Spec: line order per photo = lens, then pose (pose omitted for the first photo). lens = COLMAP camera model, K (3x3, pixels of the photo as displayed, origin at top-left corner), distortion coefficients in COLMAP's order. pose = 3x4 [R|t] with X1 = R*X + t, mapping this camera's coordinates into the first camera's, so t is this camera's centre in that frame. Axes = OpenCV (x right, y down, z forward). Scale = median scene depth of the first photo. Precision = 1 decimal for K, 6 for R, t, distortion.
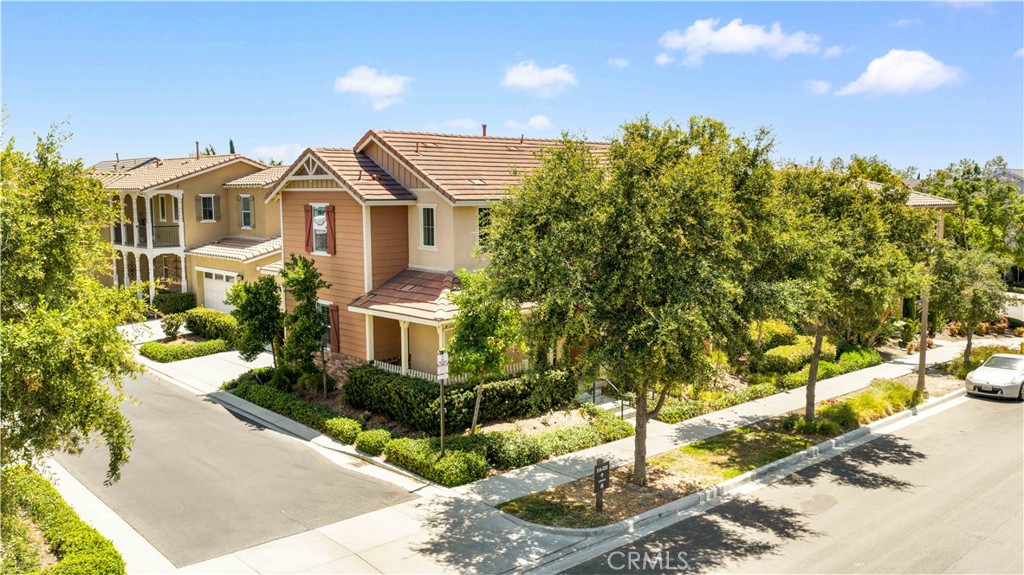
lens RADIAL K [[842.8, 0, 522.9], [0, 842.8, 287.3], [0, 0, 1]] dist [0.009345, 0.004555]
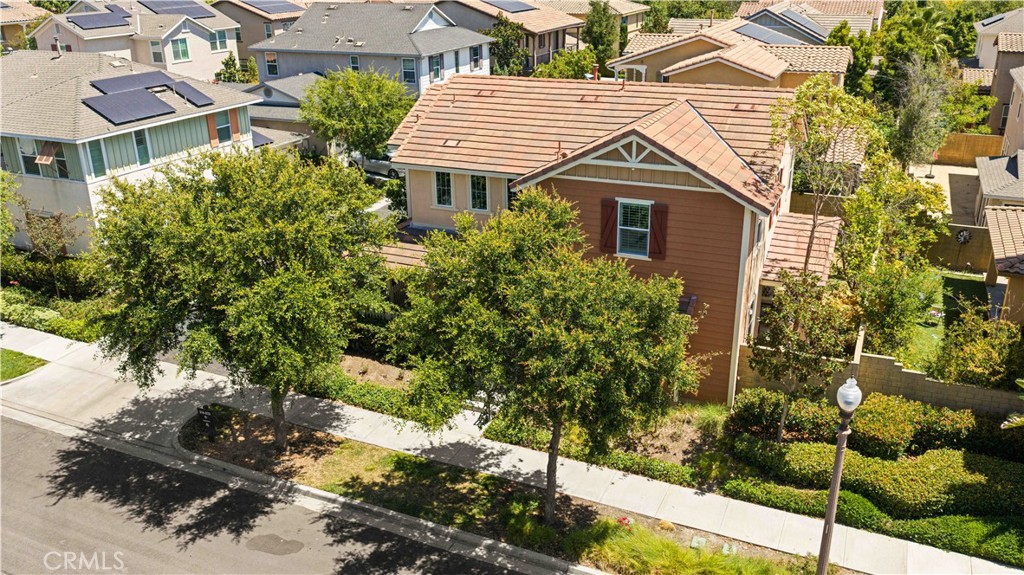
lens RADIAL K [[842.8, 0, 522.9], [0, 842.8, 287.3], [0, 0, 1]] dist [0.009345, 0.004555]
pose [[0.385536, 0.334572, -0.859897, 0.978249], [-0.086329, 0.940935, 0.327397, -0.320491], [0.918645, -0.051990, 0.391648, 0.689692]]
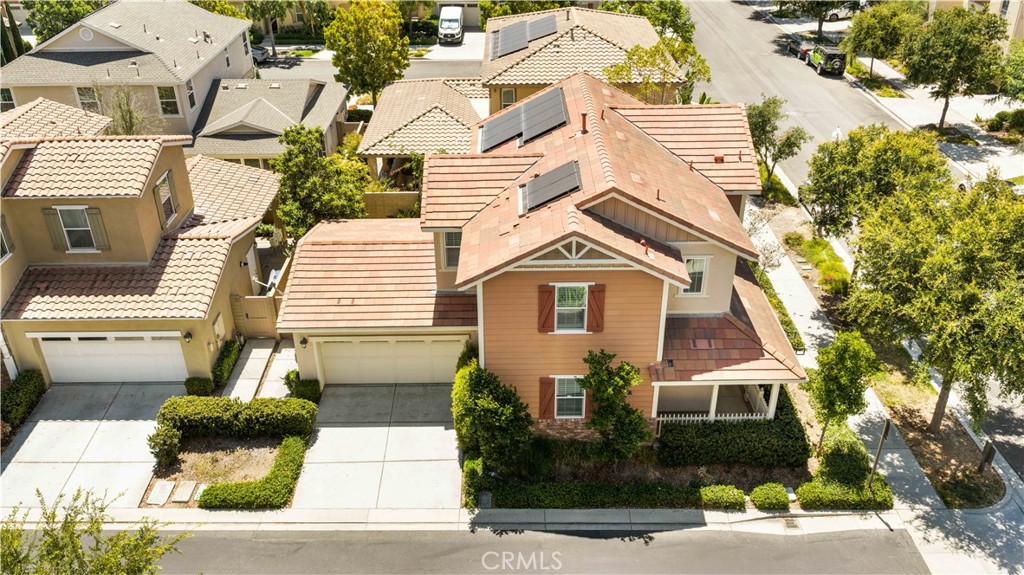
lens RADIAL K [[856.3, 0, 512.0], [0, 856.3, 287.5], [0, 0, 1]] dist [0.000882, -0.002508]
pose [[0.678726, -0.367565, 0.635789, -0.914384], [0.088550, 0.900379, 0.426001, -0.514850], [-0.729034, -0.232839, 0.643658, 0.524082]]
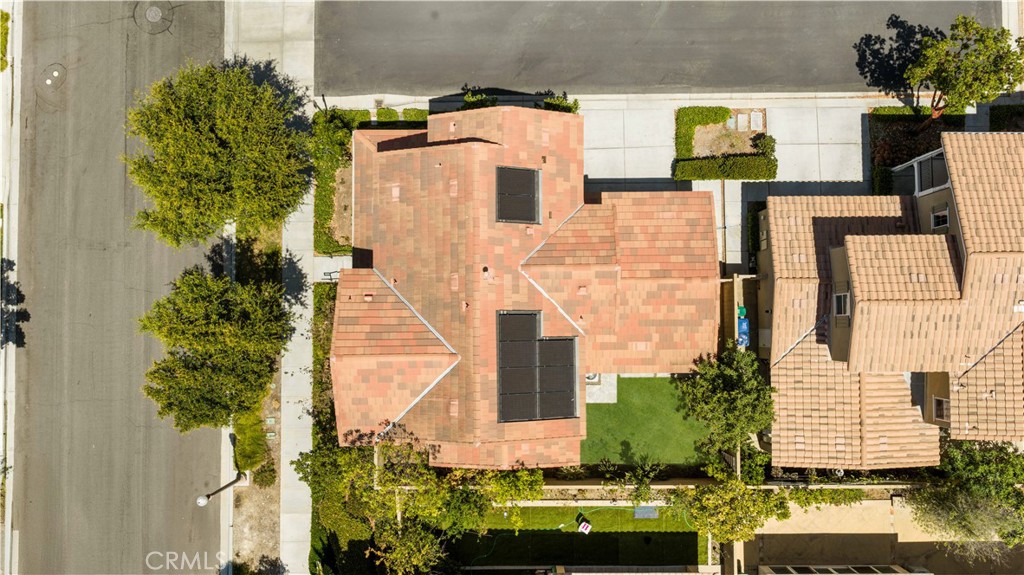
lens RADIAL K [[856.3, 0, 512.0], [0, 856.3, 287.5], [0, 0, 1]] dist [0.000882, -0.002508]
pose [[-0.684588, 0.726885, -0.054566, 0.010064], [-0.079806, -0.000334, 0.996810, -1.522237], [0.724548, 0.686759, 0.058238, 1.204314]]
